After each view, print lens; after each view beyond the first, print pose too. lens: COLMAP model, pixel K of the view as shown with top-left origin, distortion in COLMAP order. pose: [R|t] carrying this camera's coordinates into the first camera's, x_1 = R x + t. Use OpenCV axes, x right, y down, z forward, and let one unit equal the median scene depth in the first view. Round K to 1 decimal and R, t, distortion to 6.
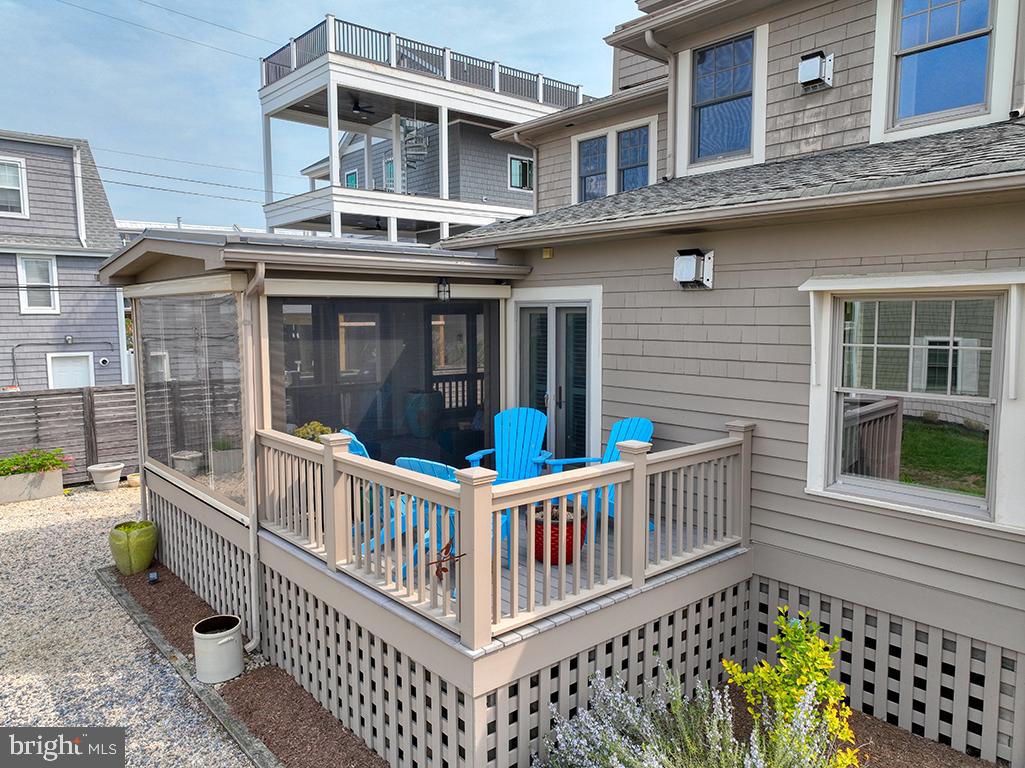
lens RADIAL K [[727.4, 0, 515.0], [0, 727.4, 386.9], [0, 0, 1]] dist [0.006858, 0.007749]
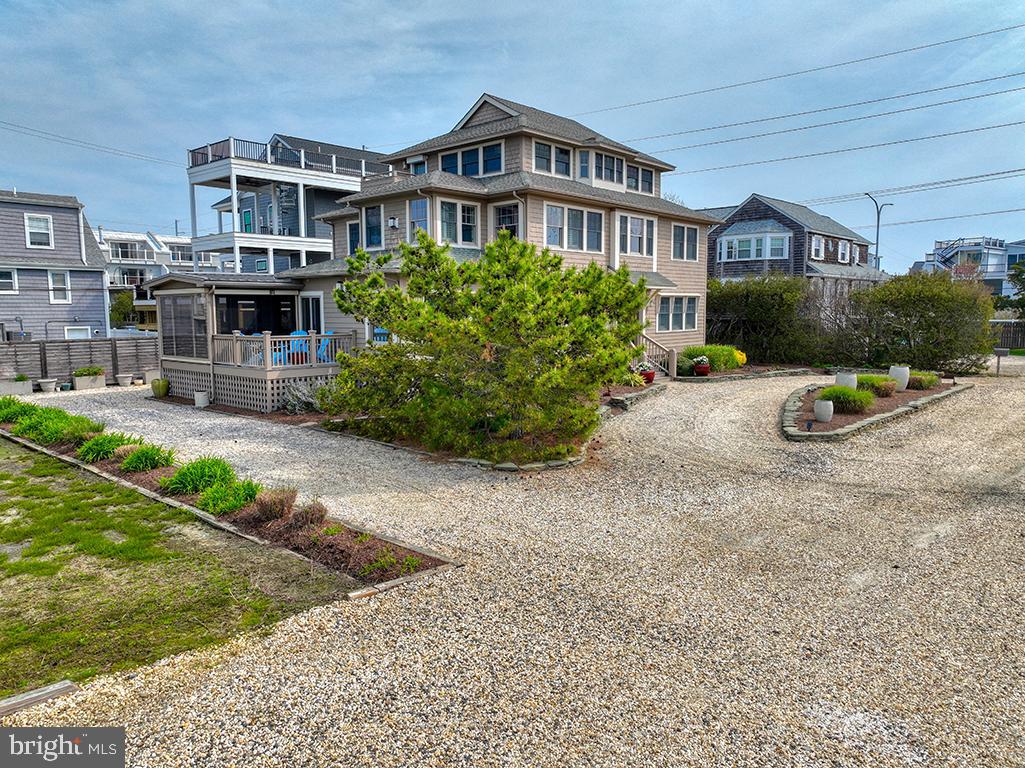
lens RADIAL K [[727.4, 0, 511.6], [0, 727.4, 382.4], [0, 0, 1]] dist [0.006858, 0.007749]
pose [[0.993328, -0.014588, 0.114395, 0.469699], [0.014665, 0.999892, 0.000171, 0.224368], [-0.114385, 0.001508, 0.993435, -1.863250]]
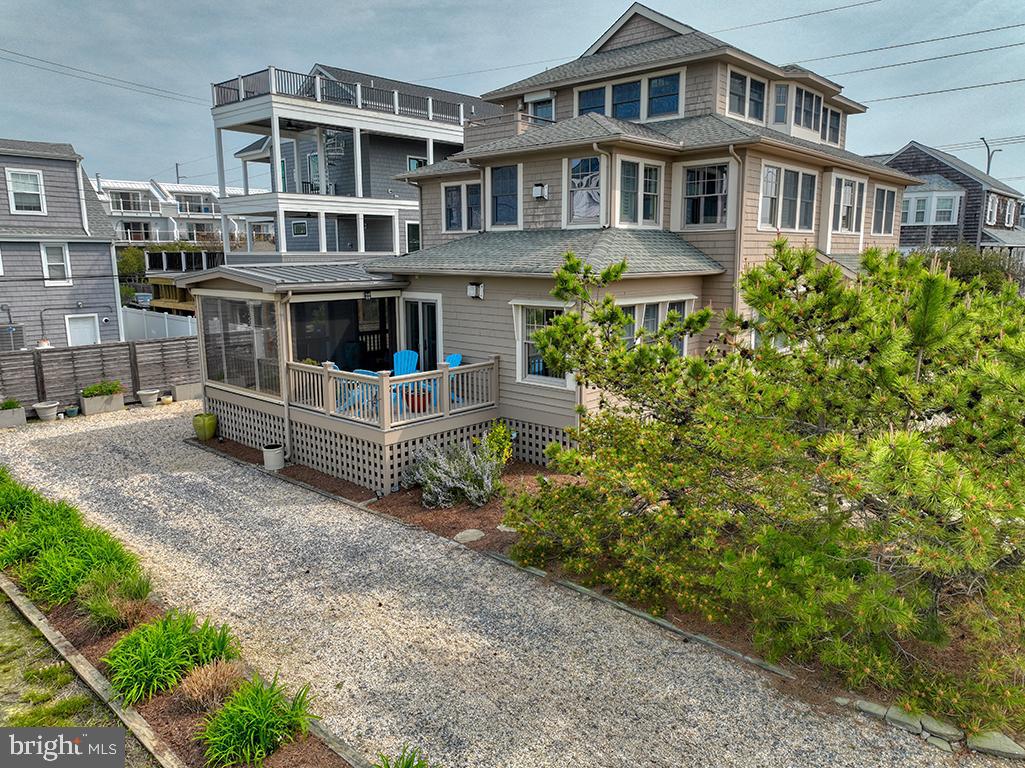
lens RADIAL K [[727.4, 0, 513.0], [0, 727.4, 383.8], [0, 0, 1]] dist [0.006858, 0.007749]
pose [[0.993366, -0.020595, 0.113136, 0.065591], [0.011952, 0.996995, 0.076543, -0.028454], [-0.114373, -0.074683, 0.990627, -0.993142]]
